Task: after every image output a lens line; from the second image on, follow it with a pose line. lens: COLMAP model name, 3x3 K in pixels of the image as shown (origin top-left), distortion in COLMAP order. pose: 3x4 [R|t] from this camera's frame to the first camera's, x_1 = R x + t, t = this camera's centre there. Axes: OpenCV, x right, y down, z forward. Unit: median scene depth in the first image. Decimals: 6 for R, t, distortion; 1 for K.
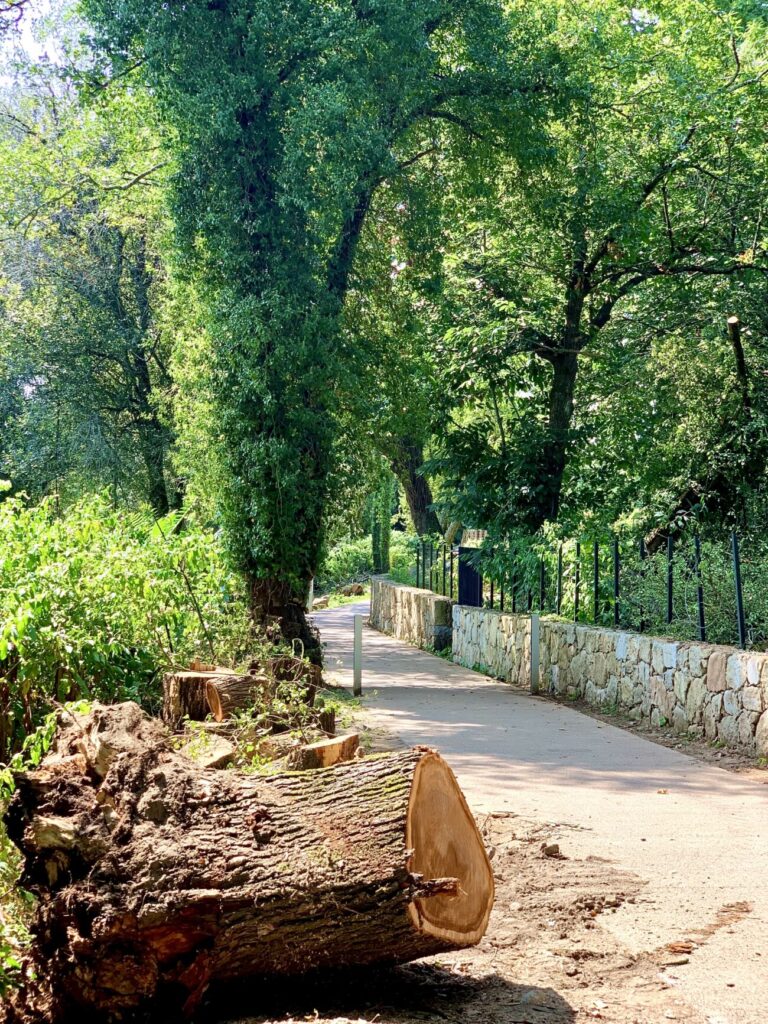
lens RADIAL K [[1558.4, 0, 386.6], [0, 1558.4, 508.1], [0, 0, 1]] dist [0.071375, 0.000000]
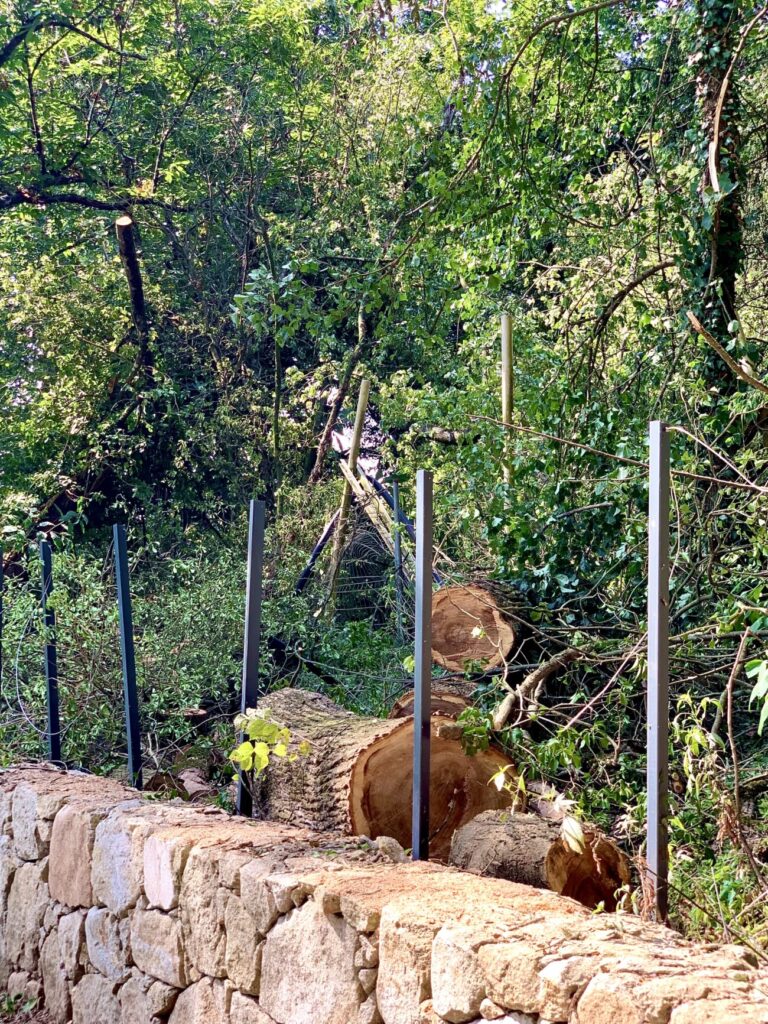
lens RADIAL K [[1558.4, 0, 382.3], [0, 1558.4, 510.3], [0, 0, 1]] dist [0.071375, 0.000000]
pose [[0.931119, 0.003384, 0.364700, 0.090375], [0.008712, 0.999465, -0.031517, 0.018875], [-0.364611, 0.032523, 0.930592, 0.386831]]
